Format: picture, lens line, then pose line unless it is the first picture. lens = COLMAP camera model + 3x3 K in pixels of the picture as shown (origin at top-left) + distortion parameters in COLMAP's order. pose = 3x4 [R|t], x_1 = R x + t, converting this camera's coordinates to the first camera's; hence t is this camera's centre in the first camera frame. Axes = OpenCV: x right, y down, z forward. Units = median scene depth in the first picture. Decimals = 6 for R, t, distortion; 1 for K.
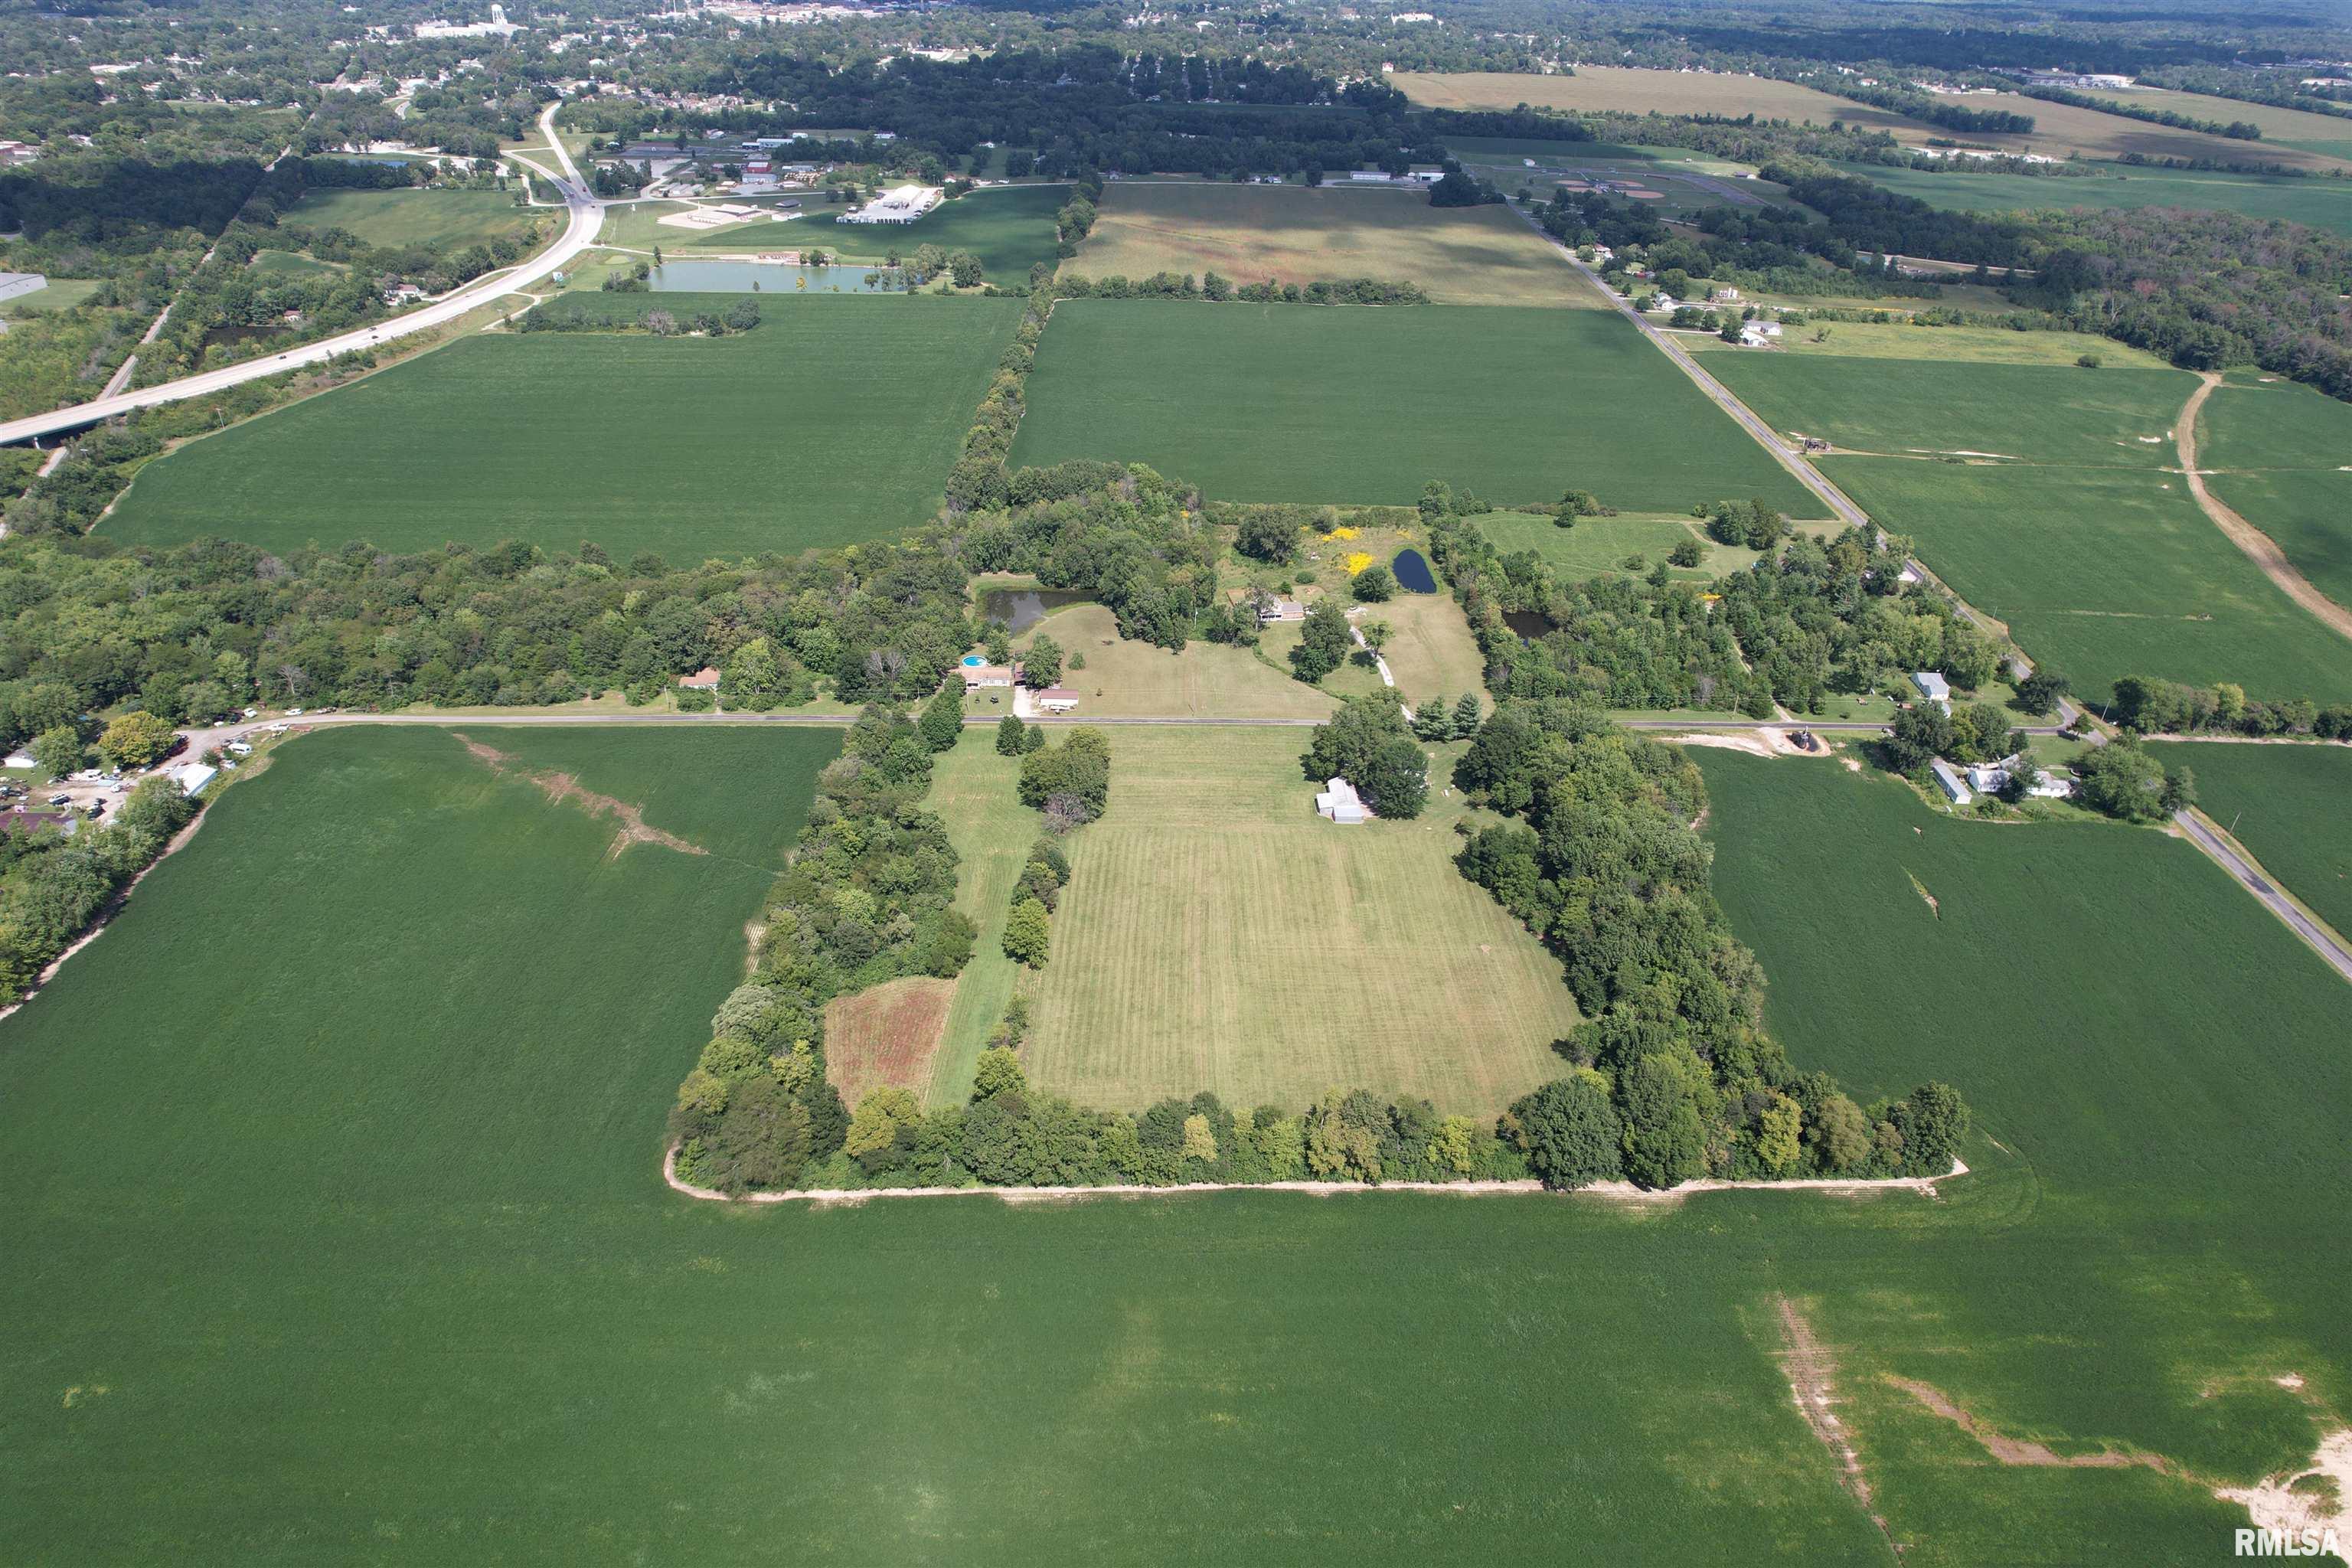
lens RADIAL K [[1492.4, 0, 1177.0], [0, 1492.4, 777.6], [0, 0, 1]] dist [-0.072132, 0.060555]
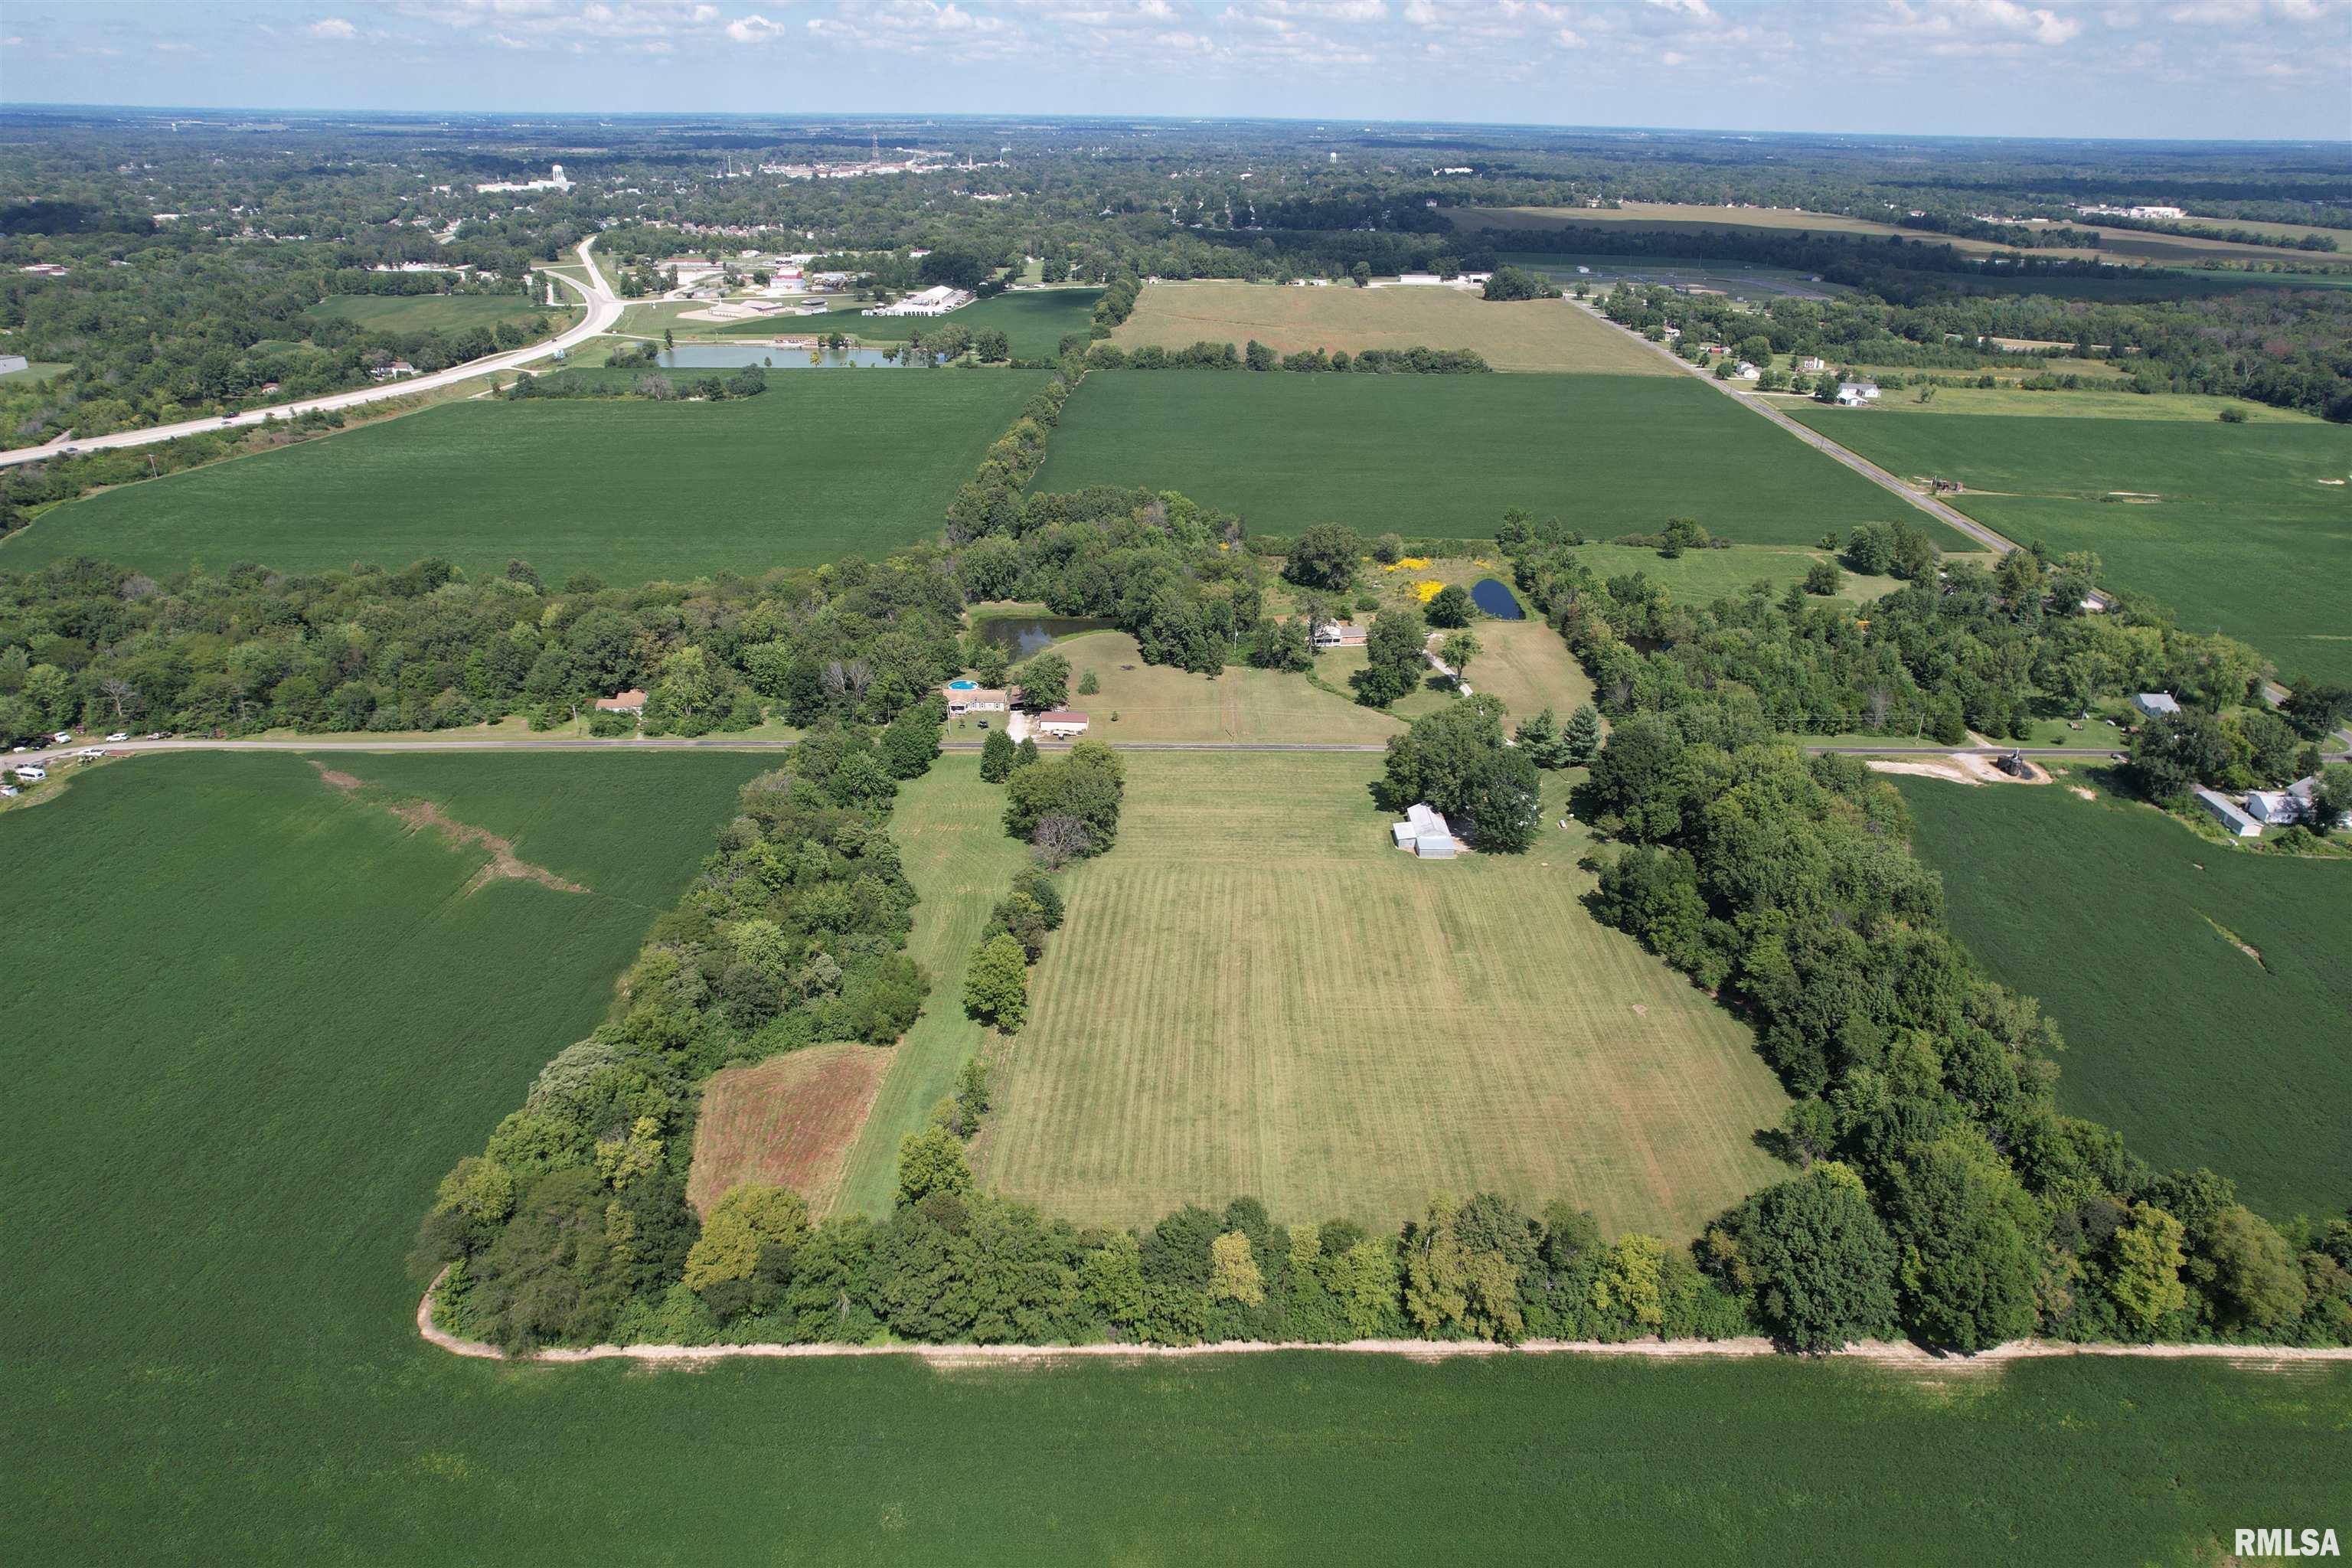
lens RADIAL K [[1490.6, 0, 1176.0], [0, 1490.6, 784.0], [0, 0, 1]] dist [-0.086711, 0.079881]
pose [[0.999457, -0.004040, -0.032709, 0.007306], [0.000591, 0.994495, -0.104784, 0.068050], [0.032952, 0.104708, 0.993957, 0.230532]]
